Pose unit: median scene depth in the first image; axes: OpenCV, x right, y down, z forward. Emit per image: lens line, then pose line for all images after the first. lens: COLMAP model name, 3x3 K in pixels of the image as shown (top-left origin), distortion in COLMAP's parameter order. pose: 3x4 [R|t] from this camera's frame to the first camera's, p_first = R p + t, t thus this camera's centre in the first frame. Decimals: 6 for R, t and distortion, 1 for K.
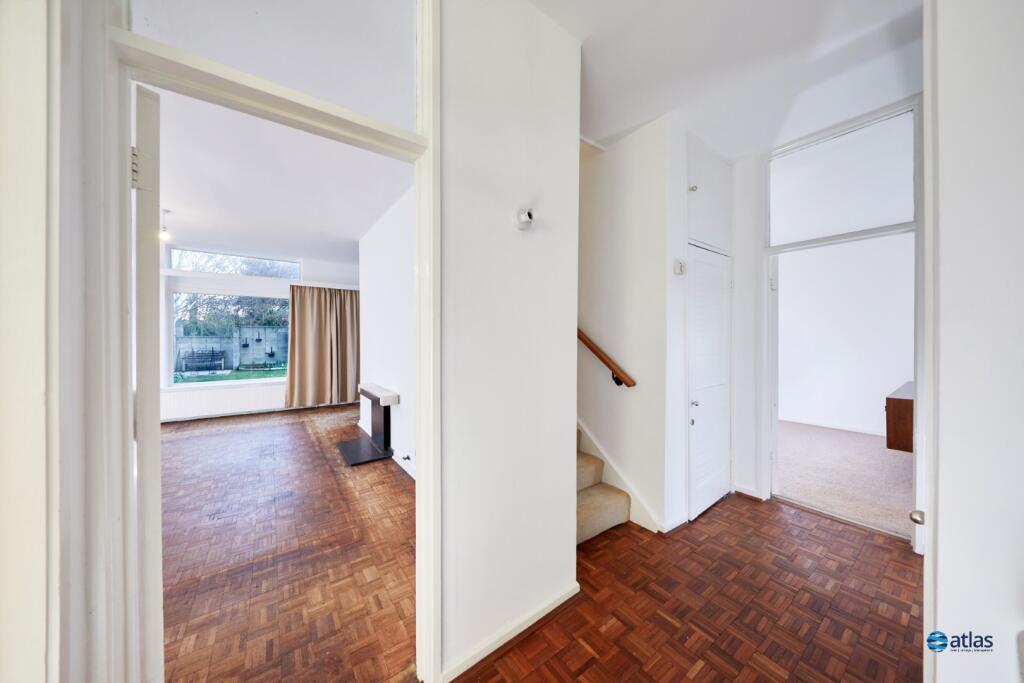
lens RADIAL K [[338.4, 0, 512.0], [0, 338.4, 341.5], [0, 0, 1]] dist [0.000136, -0.000038]
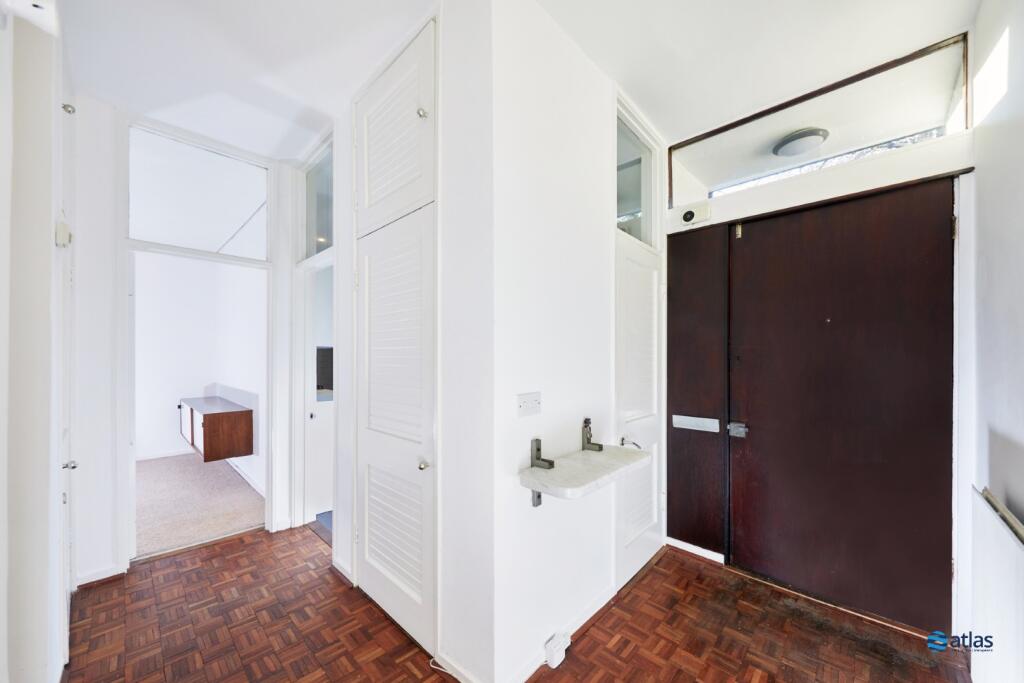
lens RADIAL K [[370.1, 0, 512.7], [0, 370.1, 357.9], [0, 0, 1]] dist [0.000269, 0.000085]
pose [[-0.182480, 0.001996, 0.983208, -0.313726], [0.008108, 0.999967, -0.000526, -0.000769], [-0.983176, 0.007876, -0.182490, 0.423114]]
